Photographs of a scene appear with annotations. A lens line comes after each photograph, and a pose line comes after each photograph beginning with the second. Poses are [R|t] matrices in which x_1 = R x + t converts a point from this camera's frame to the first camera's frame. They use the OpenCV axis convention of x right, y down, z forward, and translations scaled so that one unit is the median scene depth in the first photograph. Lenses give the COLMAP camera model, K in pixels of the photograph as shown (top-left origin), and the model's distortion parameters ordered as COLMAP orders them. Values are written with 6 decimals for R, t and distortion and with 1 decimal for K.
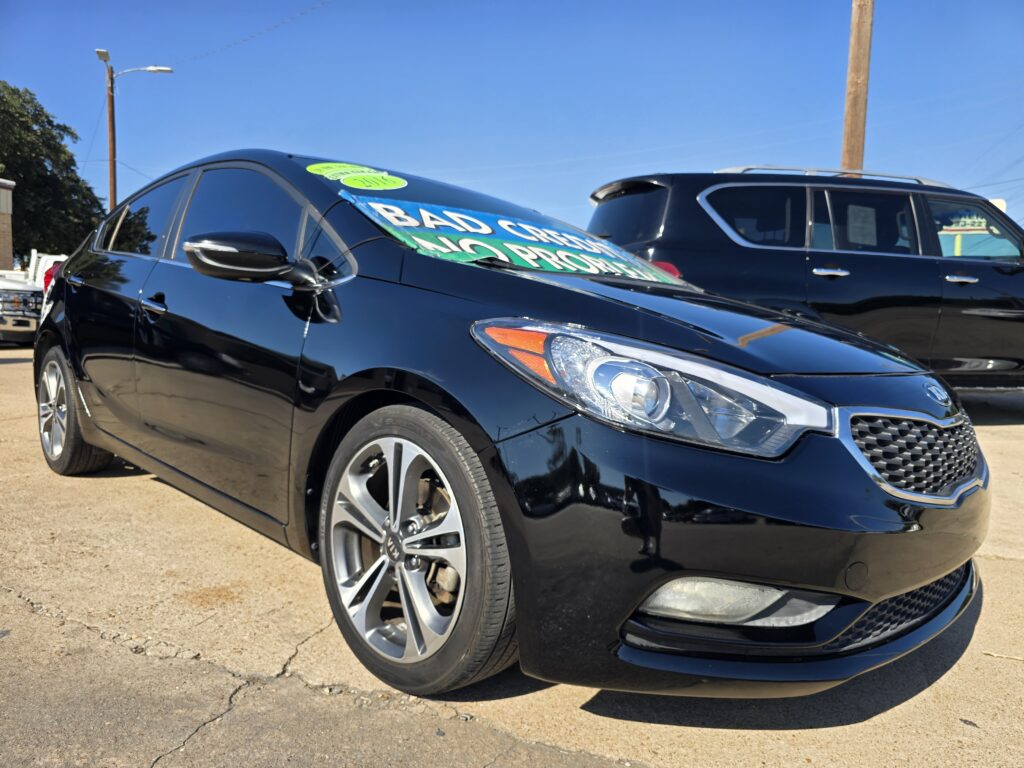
lens RADIAL K [[688.6, 0, 510.1], [0, 688.6, 398.0], [0, 0, 1]] dist [0.001500, -0.002922]
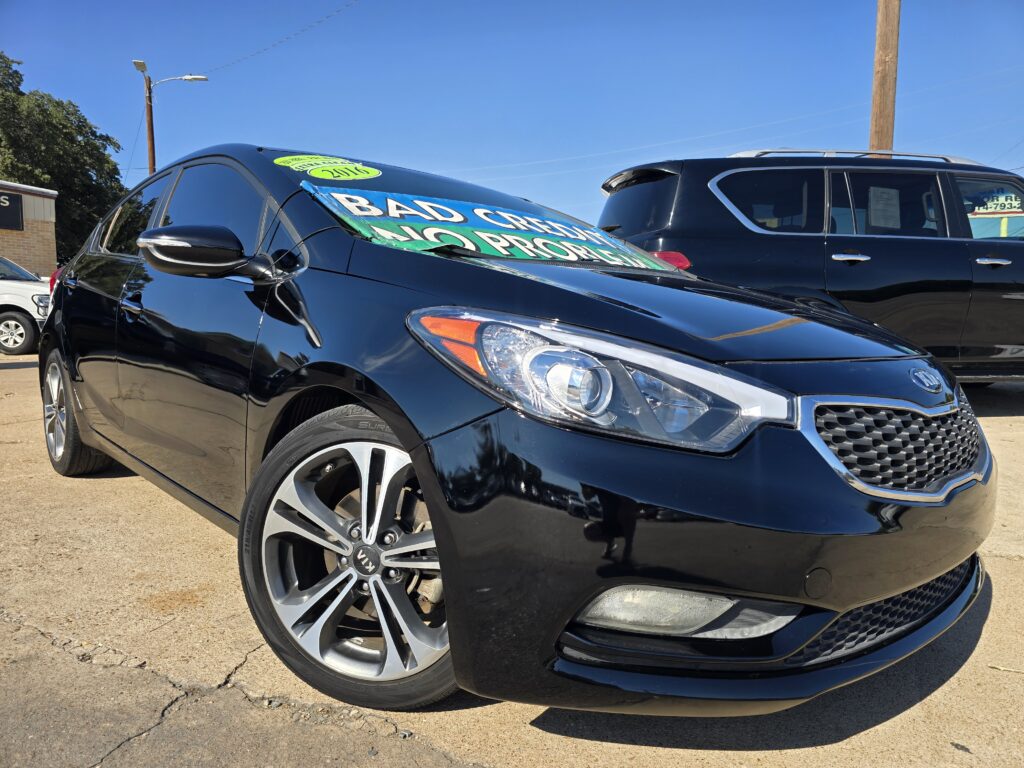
lens RADIAL K [[689.4, 0, 512.0], [0, 689.4, 384.0], [0, 0, 1]] dist [-0.002064, -0.006194]
pose [[0.998788, -0.015742, -0.046632, 0.119350], [0.015139, 0.999797, -0.013260, 0.002821], [0.046832, 0.012538, 0.998824, 0.060857]]
